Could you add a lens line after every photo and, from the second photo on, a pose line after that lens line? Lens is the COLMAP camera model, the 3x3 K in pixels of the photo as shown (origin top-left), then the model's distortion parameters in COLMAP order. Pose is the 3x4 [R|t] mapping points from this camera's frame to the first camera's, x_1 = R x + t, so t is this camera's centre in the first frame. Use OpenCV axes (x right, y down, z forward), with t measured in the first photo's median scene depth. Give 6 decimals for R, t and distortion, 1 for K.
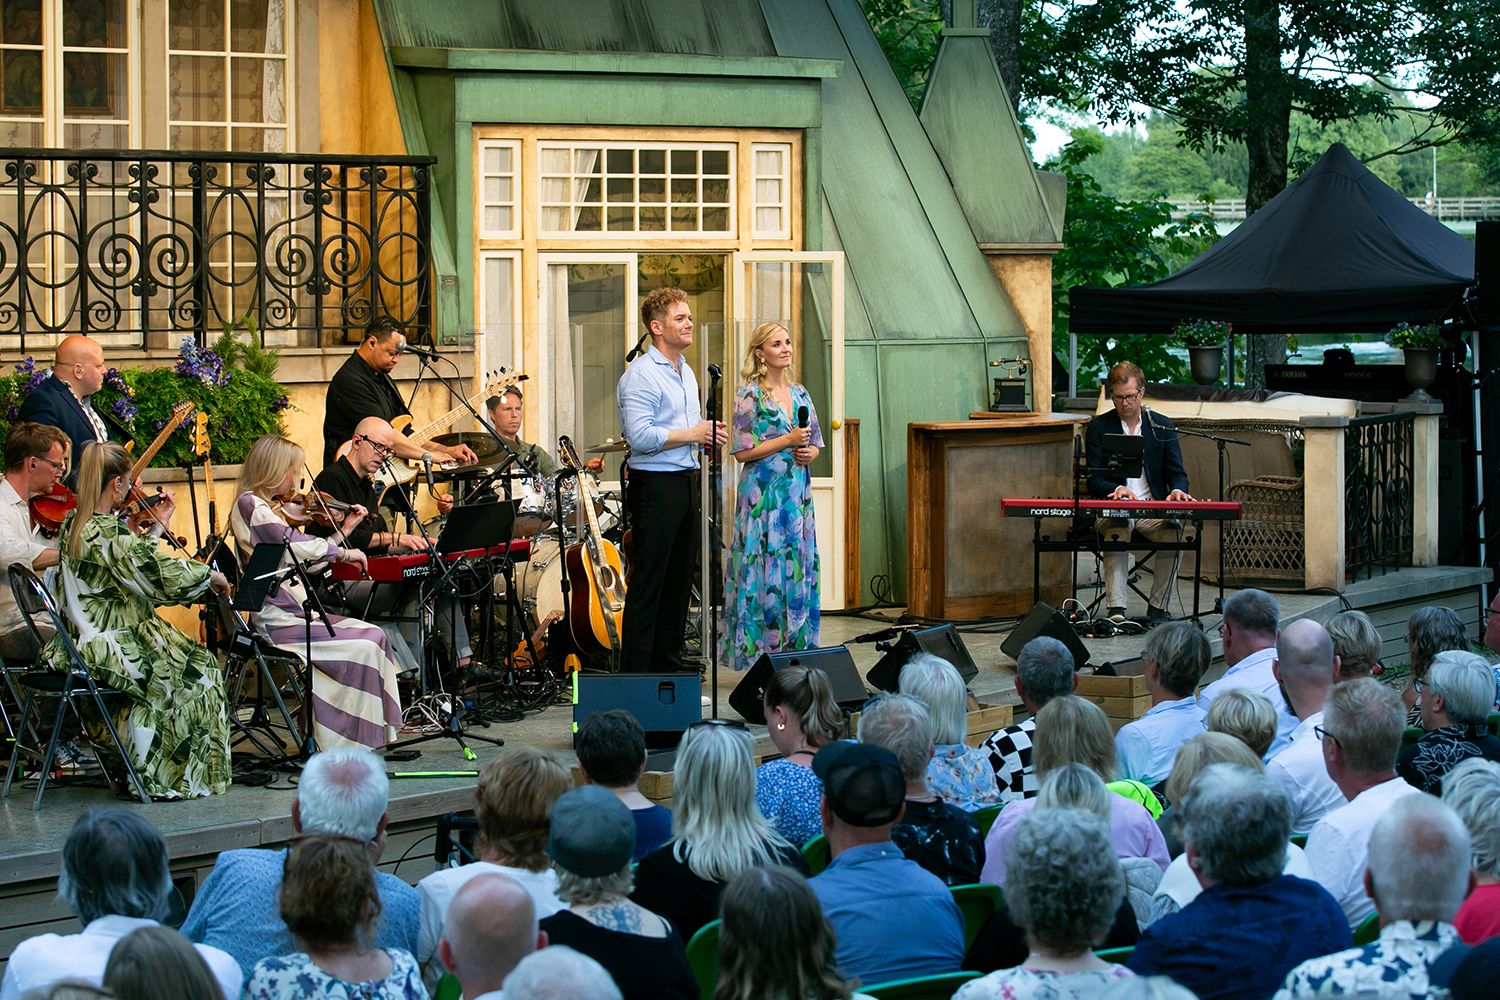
lens RADIAL K [[3742.2, 0, 750.0], [0, 3742.2, 500.0], [0, 0, 1]] dist [-0.062569, -1.184491]
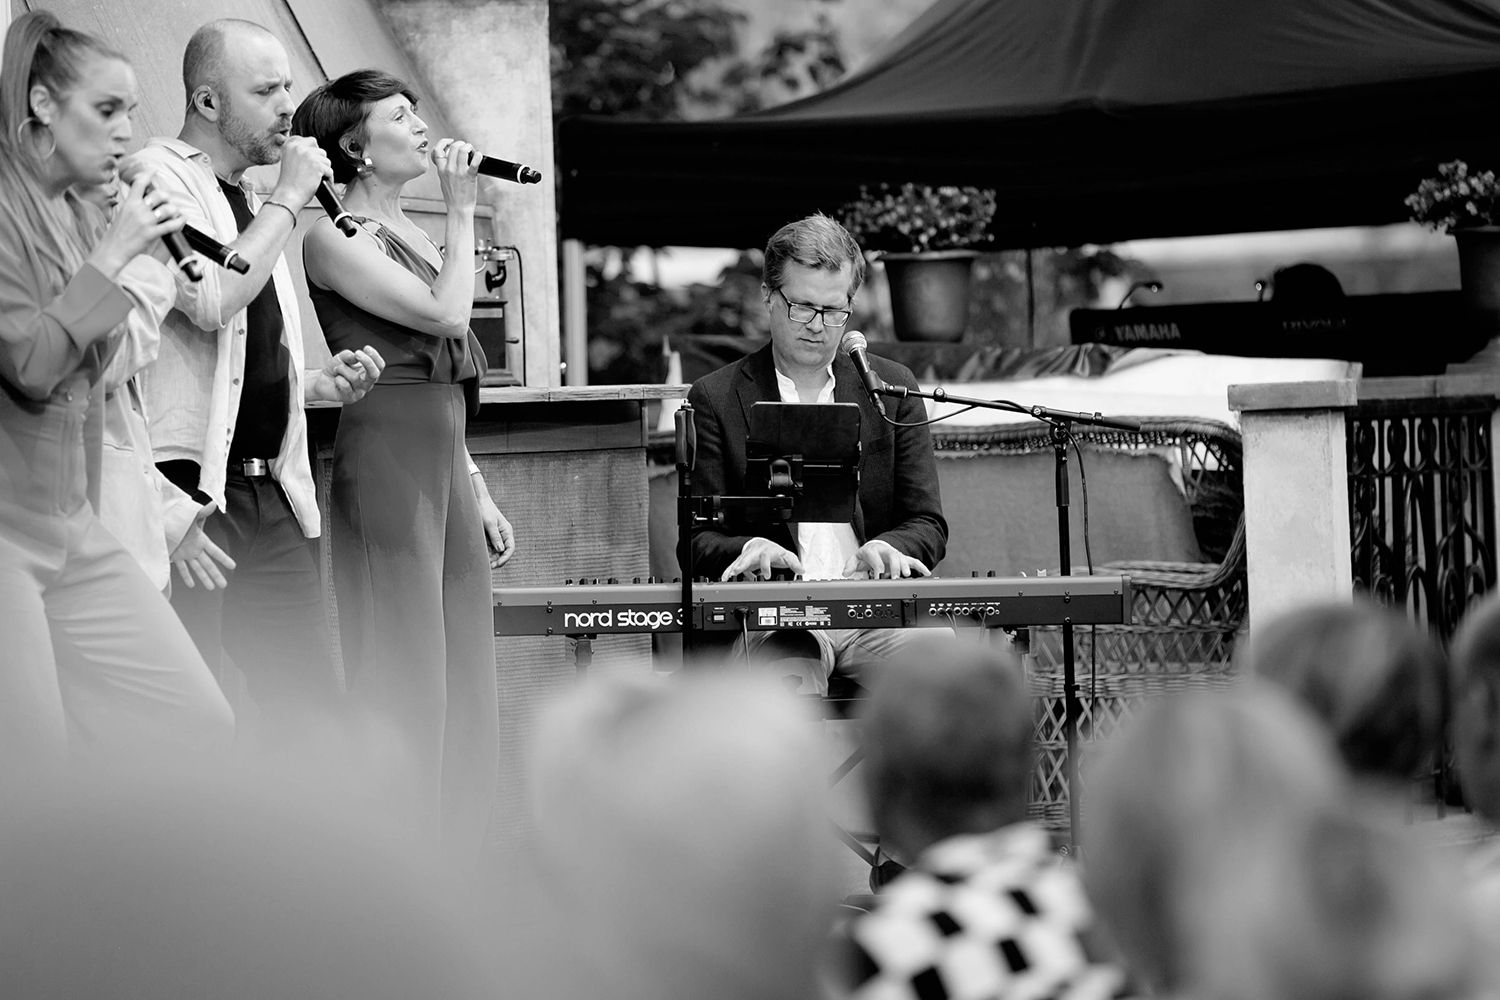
lens RADIAL K [[8850.4, 0, 750.0], [0, 8850.4, 500.0], [0, 0, 1]] dist [1.618620, 27.571957]
pose [[0.991225, -0.033523, 0.127861, -0.016915], [0.039276, 0.998314, -0.042740, 0.027807], [-0.126213, 0.047387, 0.990871, 0.126586]]
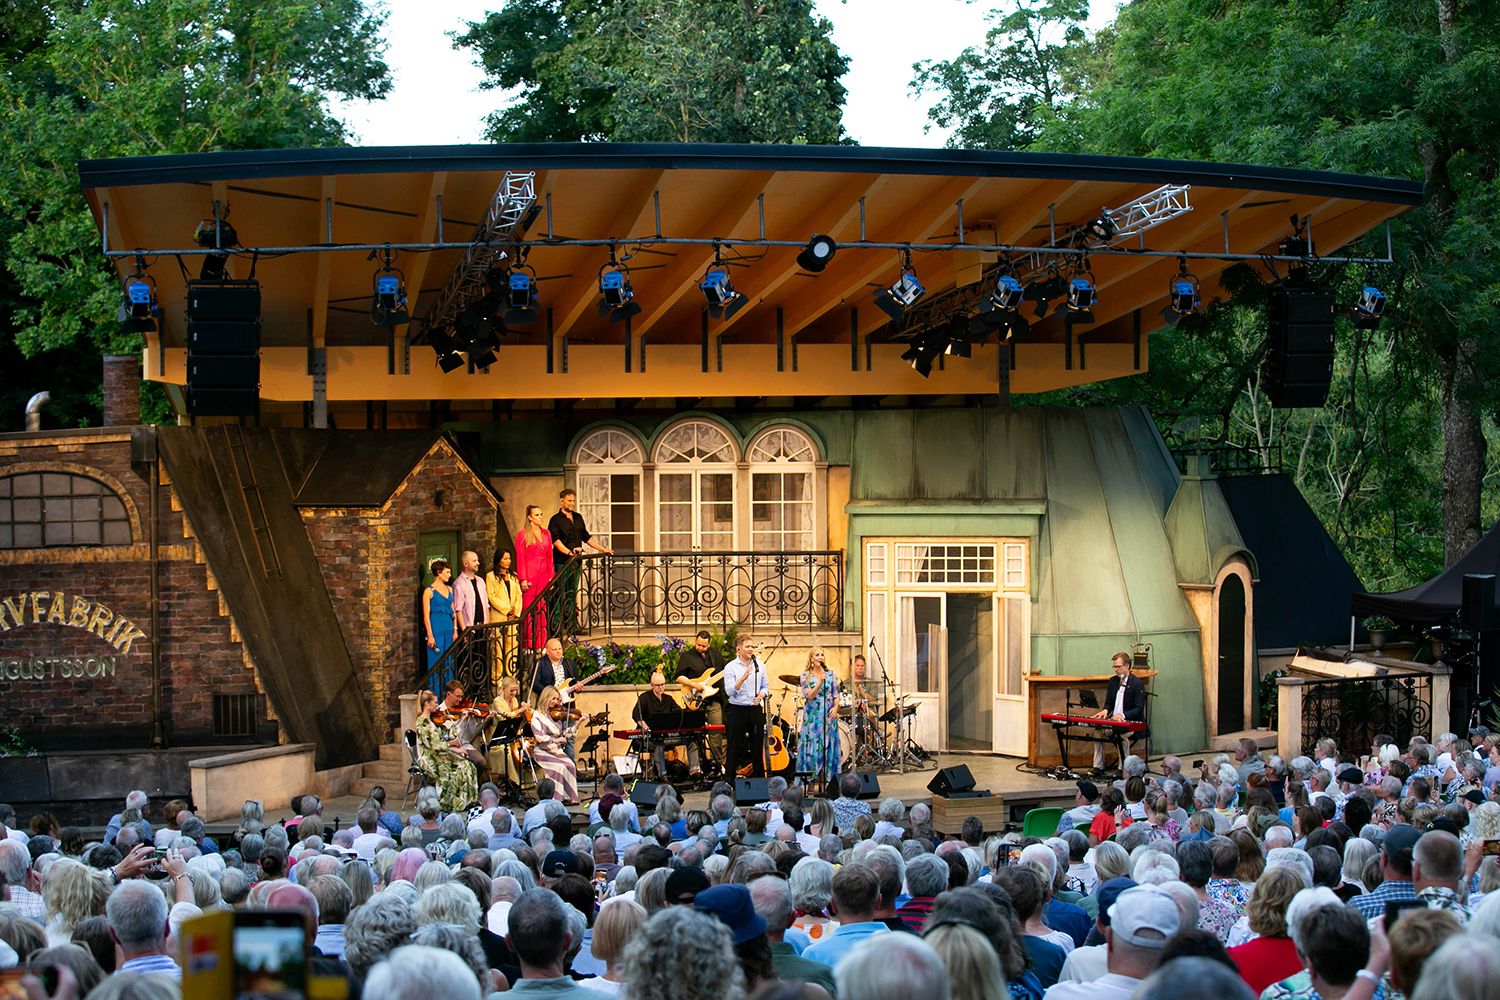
lens RADIAL K [[2806.5, 0, 750.0], [0, 2806.5, 500.0], [0, 0, 1]] dist [-0.268010, -0.119224]
pose [[0.807349, 0.025060, -0.589542, 0.872355], [-0.038649, 0.999198, -0.010455, -0.100207], [0.588808, 0.031226, 0.807670, -0.431384]]
